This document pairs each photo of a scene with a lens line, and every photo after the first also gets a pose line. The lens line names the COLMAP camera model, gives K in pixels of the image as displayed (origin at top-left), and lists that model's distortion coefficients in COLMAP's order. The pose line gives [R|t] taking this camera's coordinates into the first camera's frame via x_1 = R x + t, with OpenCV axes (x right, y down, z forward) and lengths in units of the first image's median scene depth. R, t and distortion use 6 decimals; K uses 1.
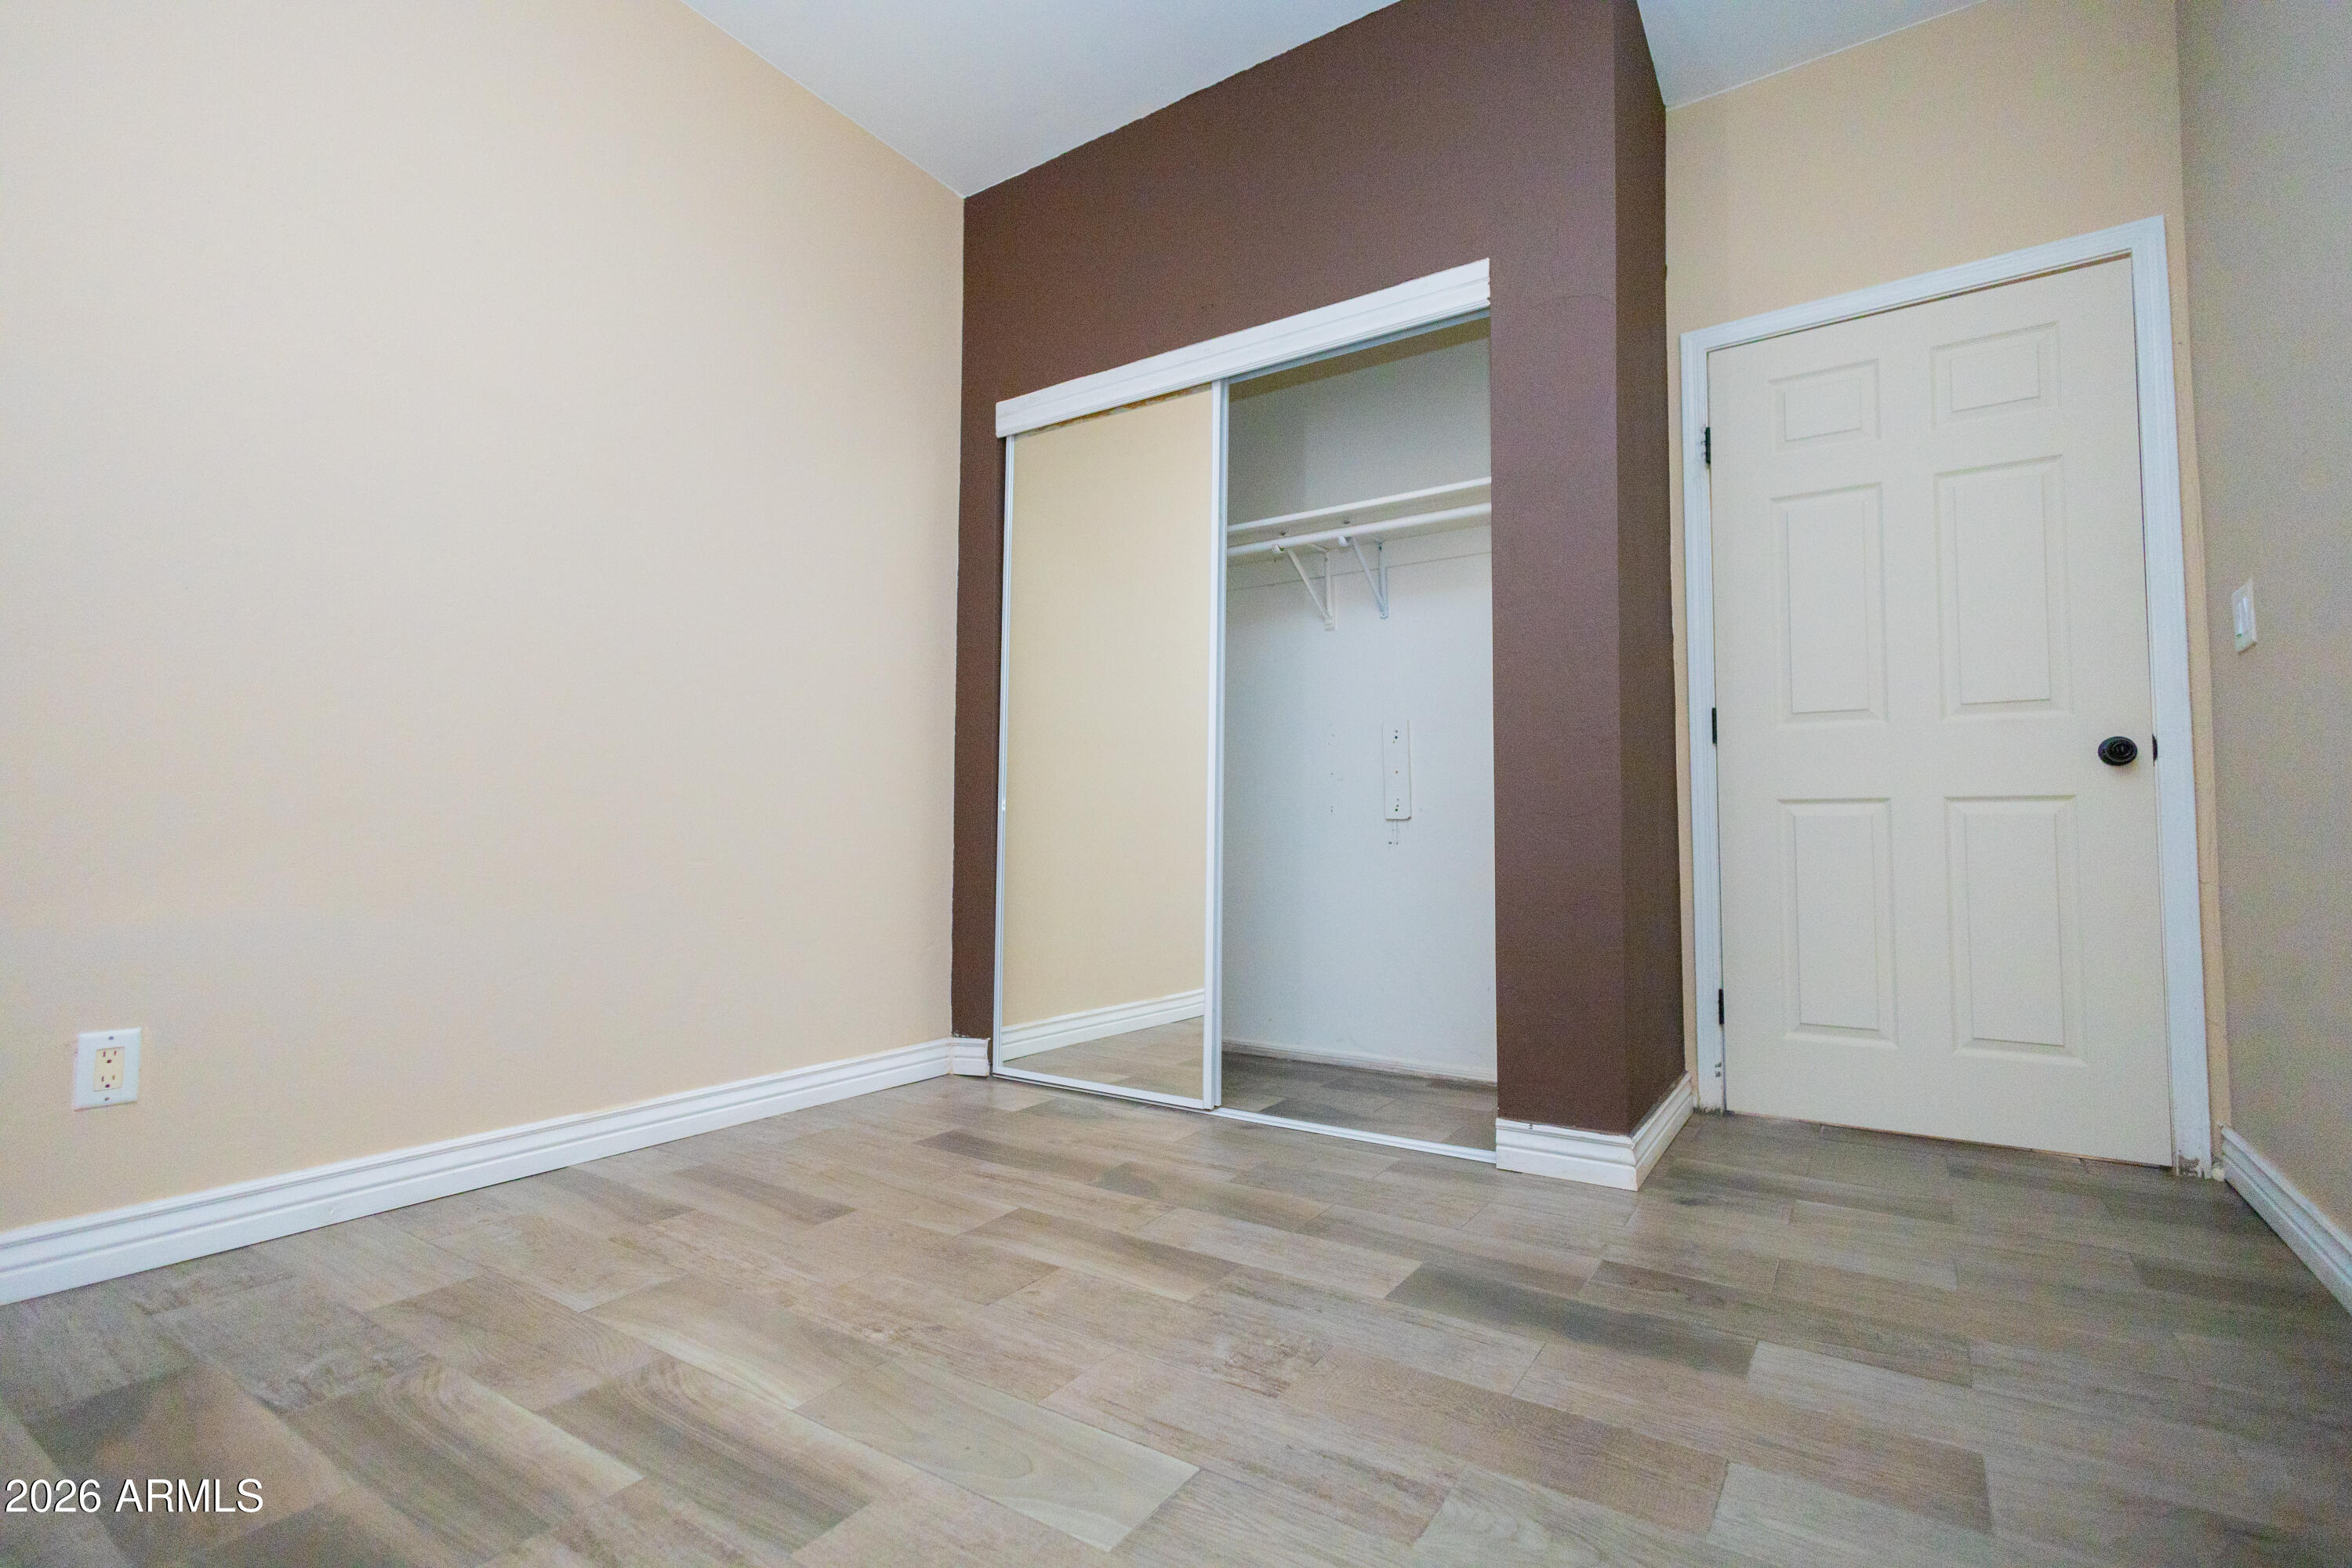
lens RADIAL K [[1080.8, 0, 1176.0], [0, 1080.8, 784.0], [0, 0, 1]] dist [0.000450, -0.000775]
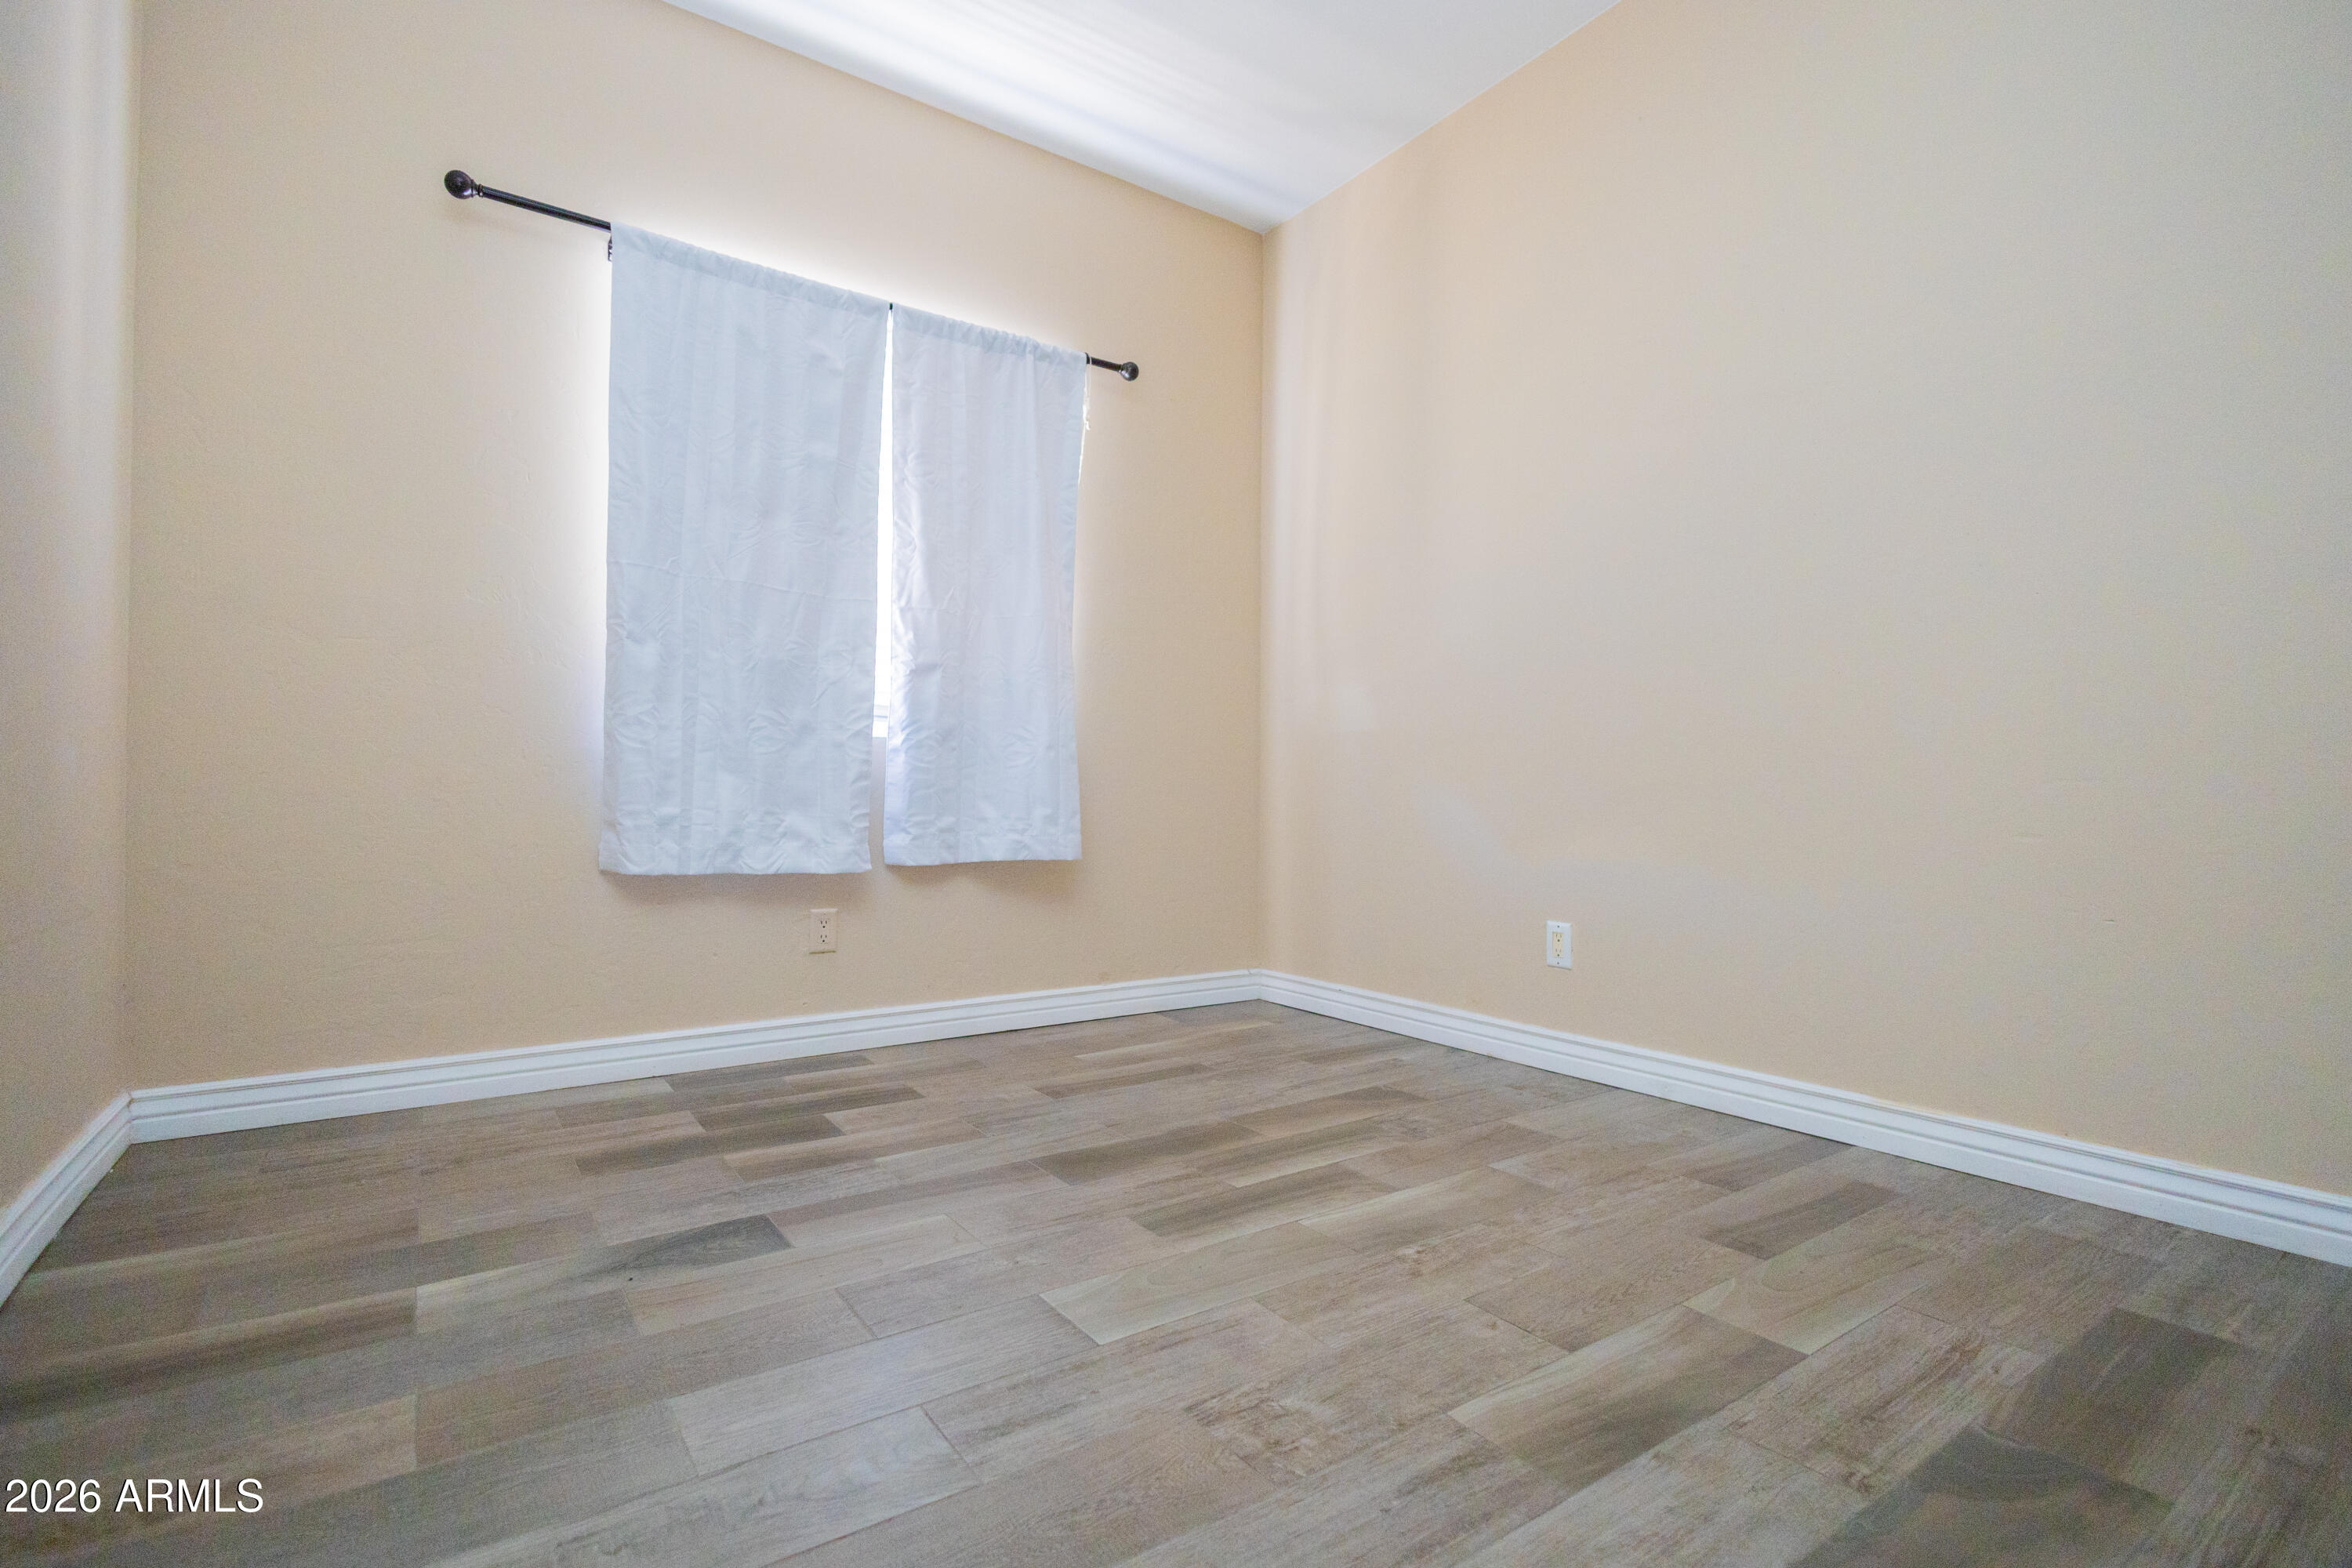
lens RADIAL K [[1080.8, 0, 1176.0], [0, 1080.8, 784.0], [0, 0, 1]] dist [0.000450, -0.000775]
pose [[-0.368854, -0.017084, -0.929330, 0.740562], [0.038816, 0.998676, -0.033765, 0.050170], [0.928676, -0.048527, -0.367703, 1.047859]]
